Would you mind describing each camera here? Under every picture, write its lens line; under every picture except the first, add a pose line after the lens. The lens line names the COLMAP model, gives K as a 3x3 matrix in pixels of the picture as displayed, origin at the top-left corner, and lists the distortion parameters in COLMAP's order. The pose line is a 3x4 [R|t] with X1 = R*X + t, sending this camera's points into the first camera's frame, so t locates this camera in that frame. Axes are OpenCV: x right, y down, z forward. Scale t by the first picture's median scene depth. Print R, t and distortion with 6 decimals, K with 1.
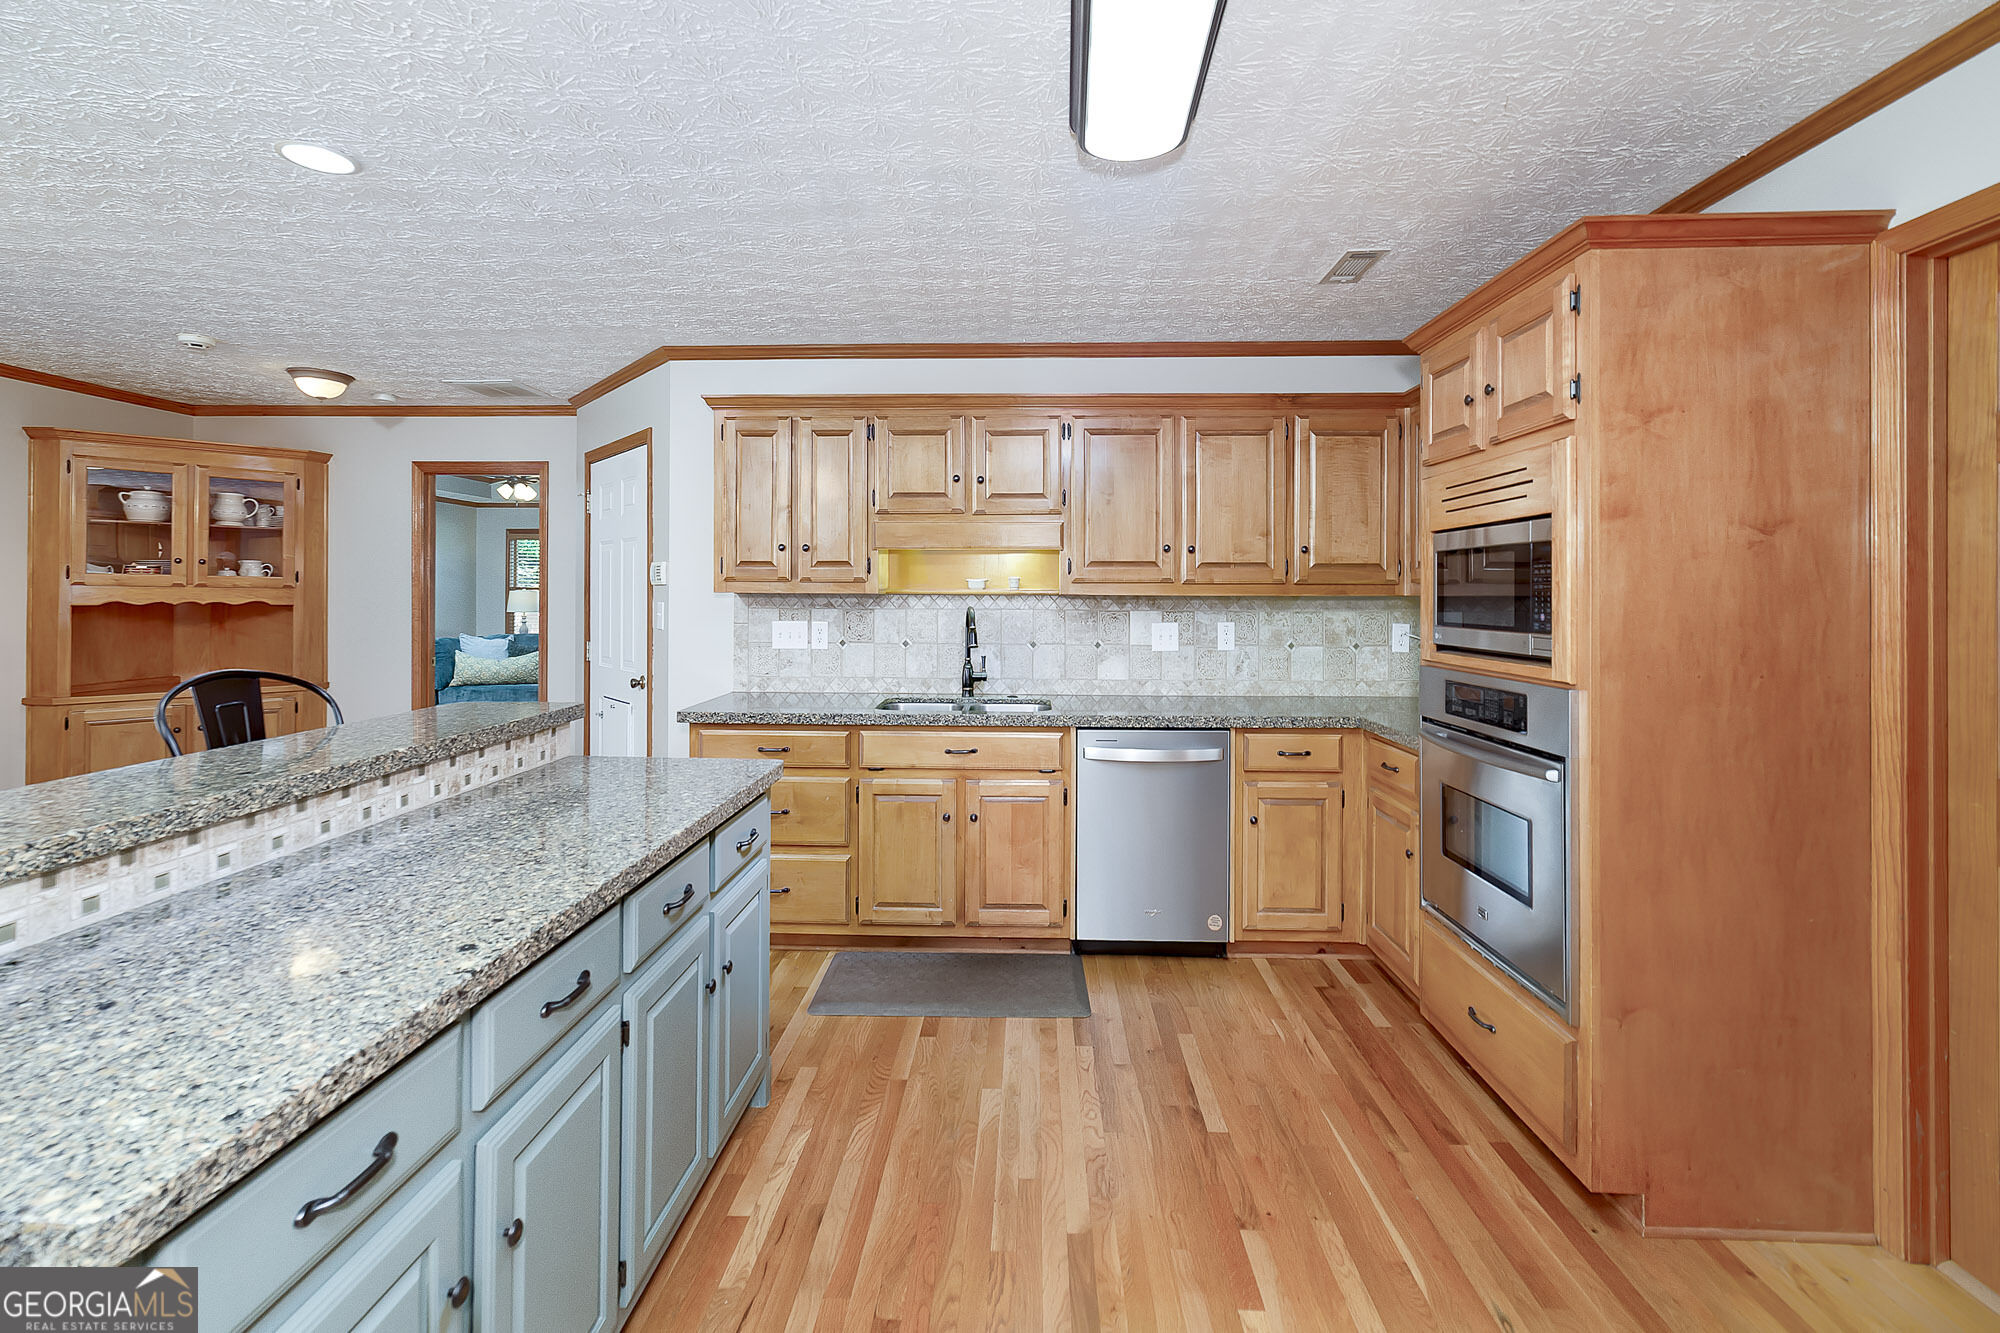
lens RADIAL K [[805.4, 0, 1002.9], [0, 805.4, 606.6], [0, 0, 1]] dist [-0.002960, 0.001812]
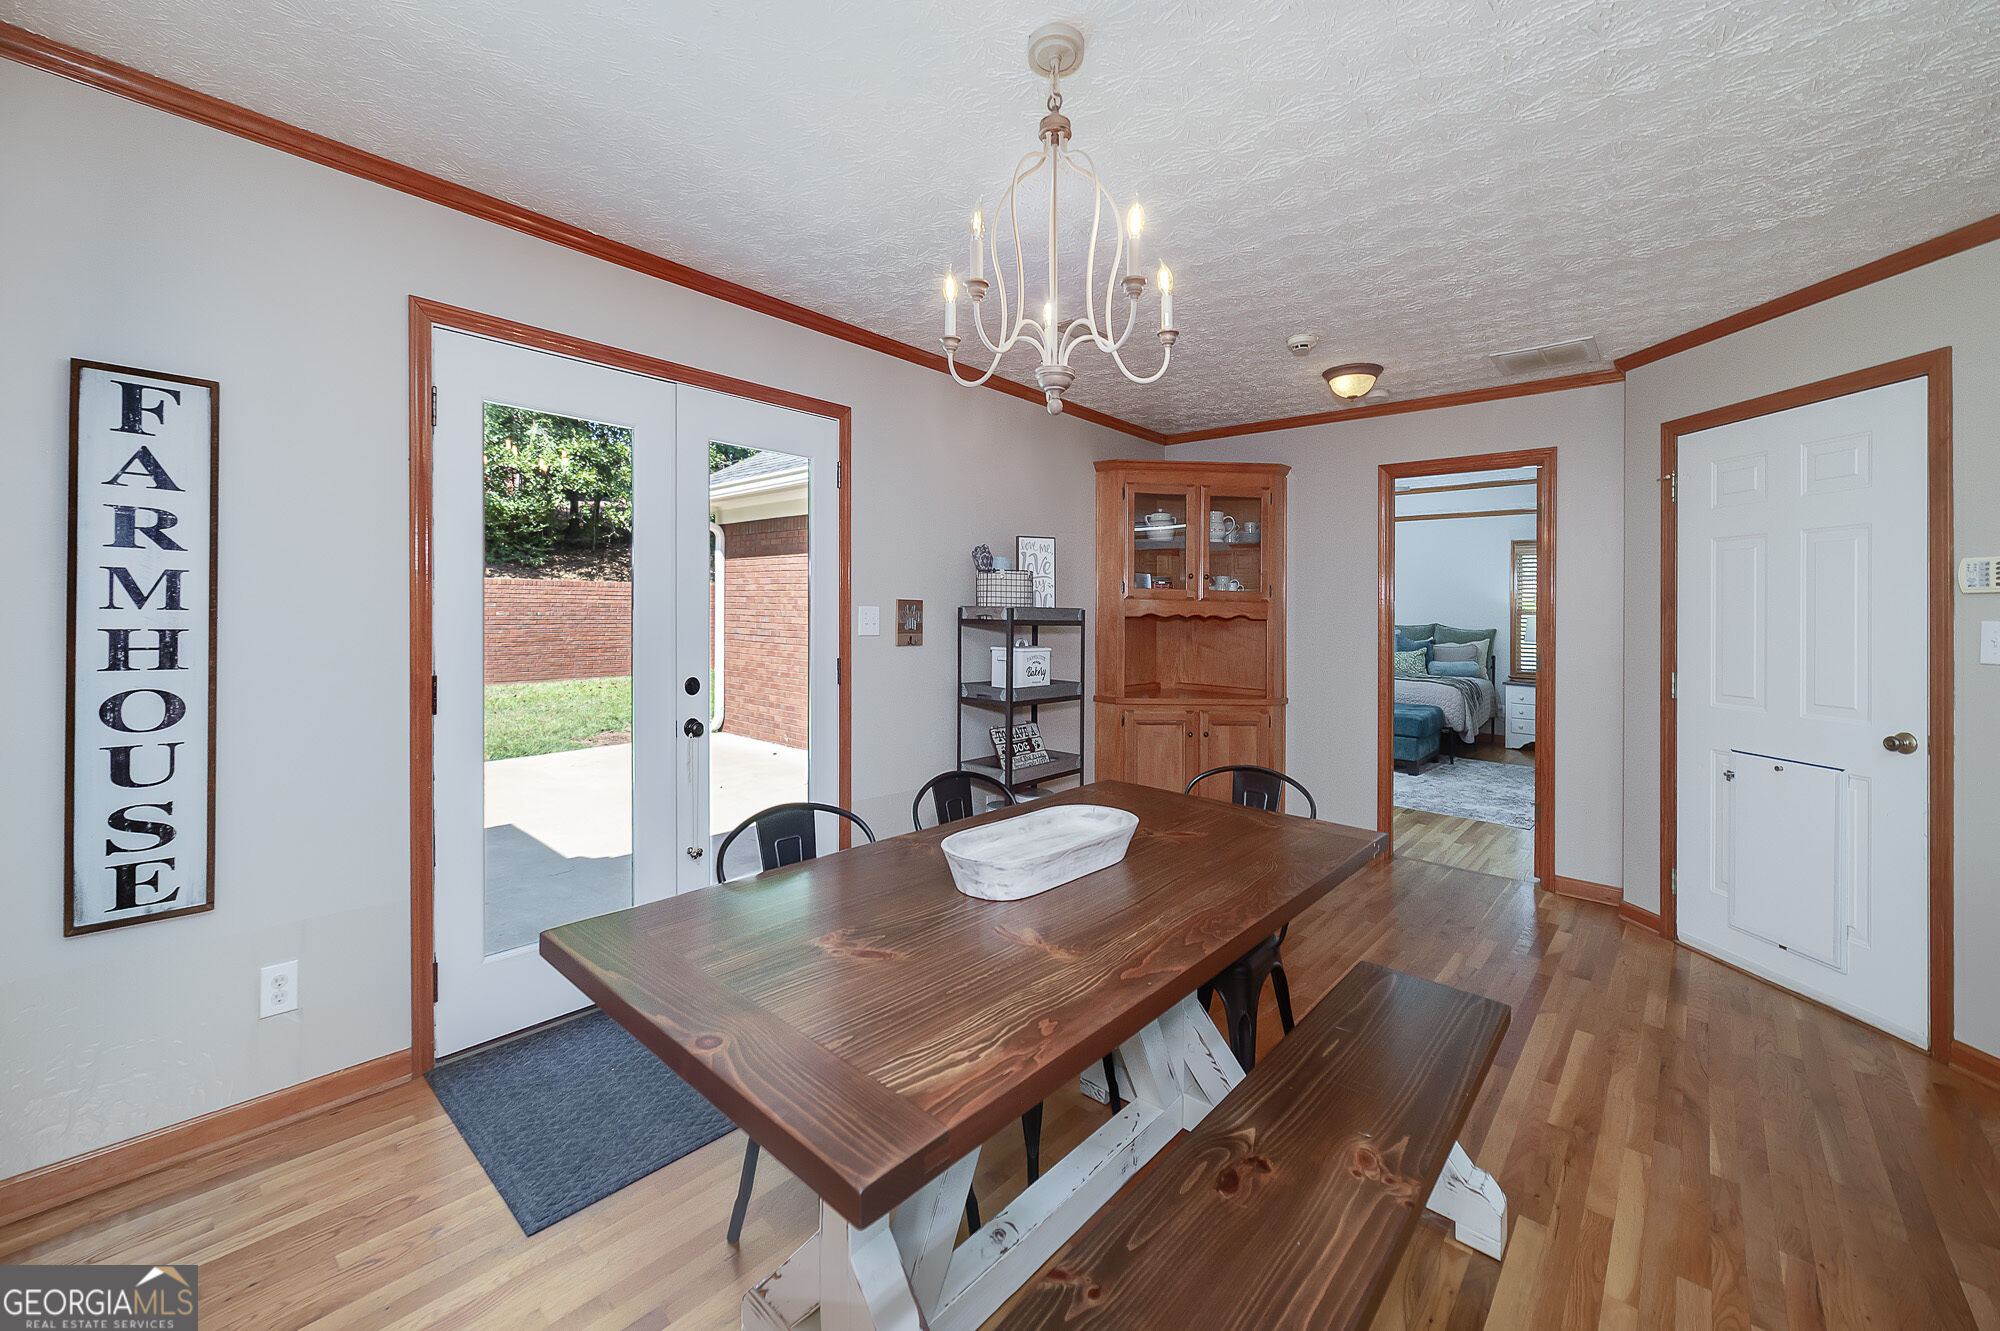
lens RADIAL K [[784.4, 0, 993.3], [0, 784.4, 625.3], [0, 0, 1]] dist [-0.006497, -0.000345]
pose [[0.766348, 0.020533, -0.642097, -0.614653], [-0.024205, 0.999702, 0.003080, 0.014449], [0.641969, 0.013182, 0.766617, 0.042523]]
